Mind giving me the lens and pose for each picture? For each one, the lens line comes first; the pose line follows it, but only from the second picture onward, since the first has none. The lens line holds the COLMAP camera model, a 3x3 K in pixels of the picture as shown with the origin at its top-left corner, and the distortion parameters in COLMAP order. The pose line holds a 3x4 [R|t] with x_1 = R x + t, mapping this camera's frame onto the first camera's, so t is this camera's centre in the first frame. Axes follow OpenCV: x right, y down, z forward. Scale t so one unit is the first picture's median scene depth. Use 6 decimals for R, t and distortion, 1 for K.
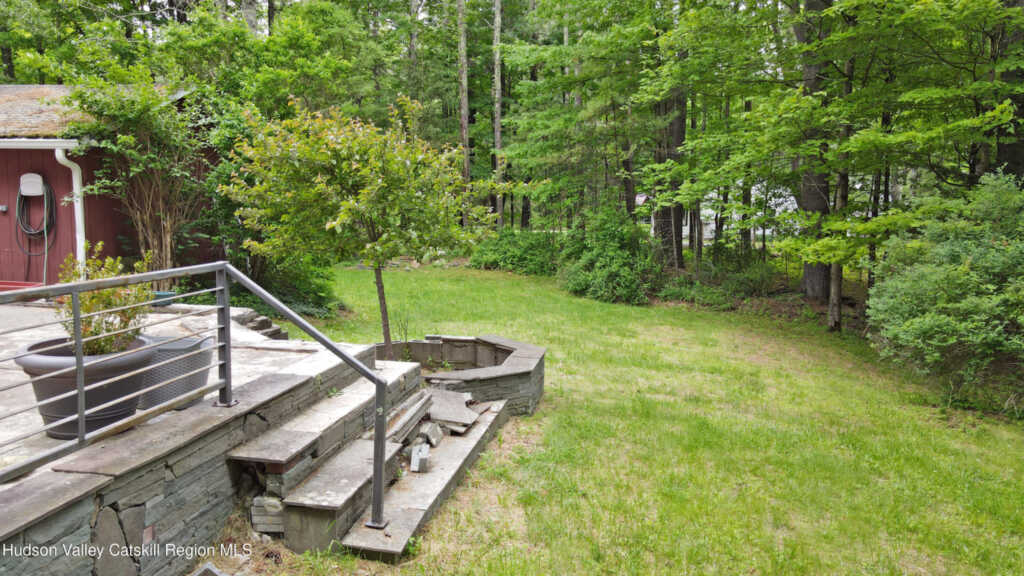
lens RADIAL K [[730.6, 0, 512.9], [0, 730.6, 289.0], [0, 0, 1]] dist [0.008728, 0.002482]
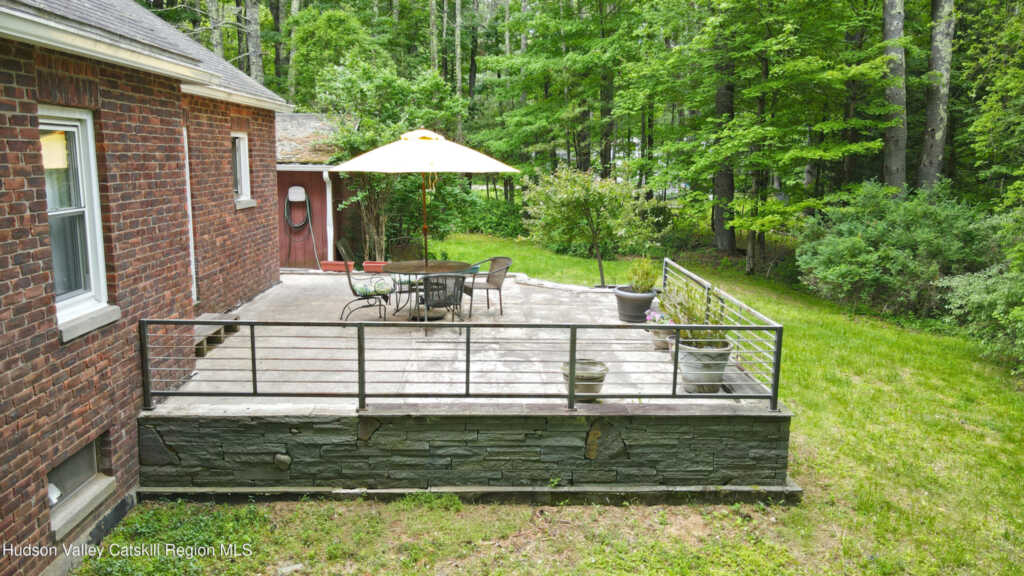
lens RADIAL K [[730.6, 0, 511.4], [0, 730.6, 285.6], [0, 0, 1]] dist [0.008728, 0.002482]
pose [[0.978898, -0.034954, 0.201336, -0.530384], [0.022043, 0.997575, 0.066015, -0.045054], [-0.203155, -0.060184, 0.977295, -0.541231]]
